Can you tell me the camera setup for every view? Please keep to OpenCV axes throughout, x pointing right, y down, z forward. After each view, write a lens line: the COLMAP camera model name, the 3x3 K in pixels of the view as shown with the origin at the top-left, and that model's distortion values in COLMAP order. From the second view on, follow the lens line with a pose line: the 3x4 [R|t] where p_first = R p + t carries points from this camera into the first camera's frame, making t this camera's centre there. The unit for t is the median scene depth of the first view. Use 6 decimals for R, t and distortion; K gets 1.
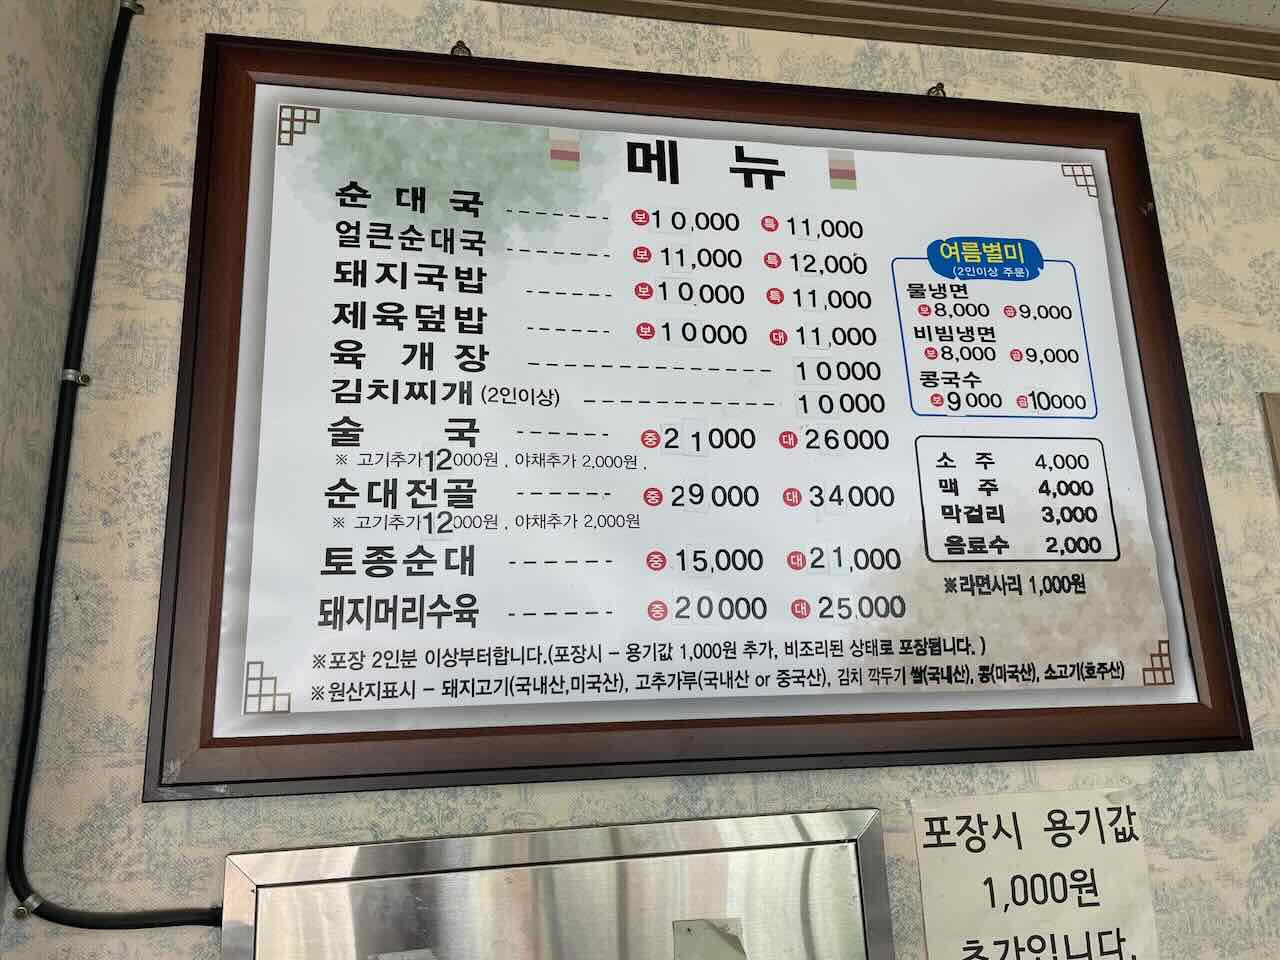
lens RADIAL K [[966.8, 0, 641.2], [0, 966.8, 481.6], [0, 0, 1]] dist [-0.023453, -0.039673]
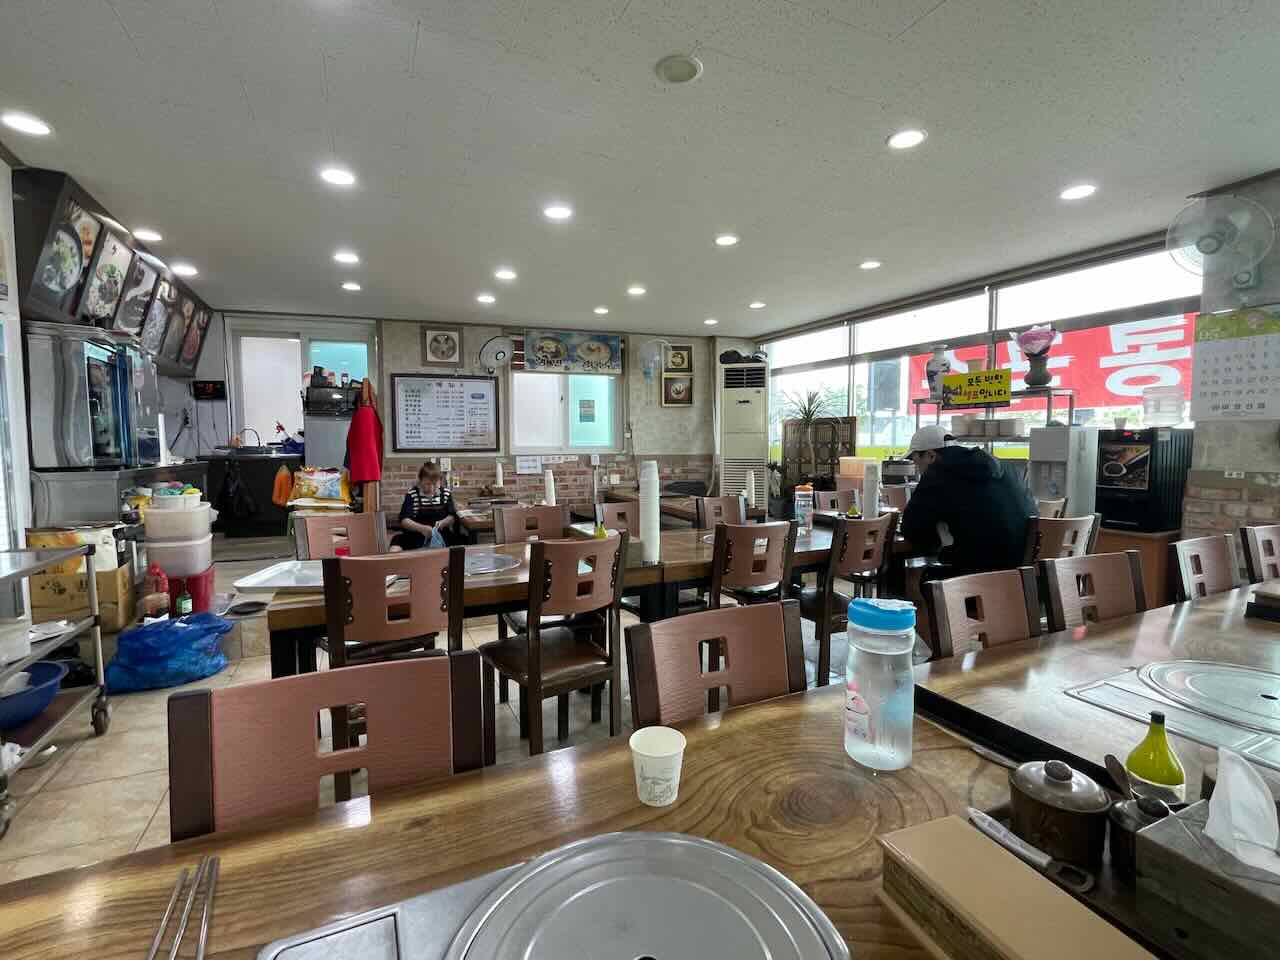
lens RADIAL K [[611.5, 0, 635.5], [0, 611.5, 482.2], [0, 0, 1]] dist [-0.001012, -0.000030]
pose [[0.984299, 0.039762, -0.171971, 2.814518], [0.015929, 0.950310, 0.310898, -1.221883], [0.175788, -0.308756, 0.934756, -4.210266]]
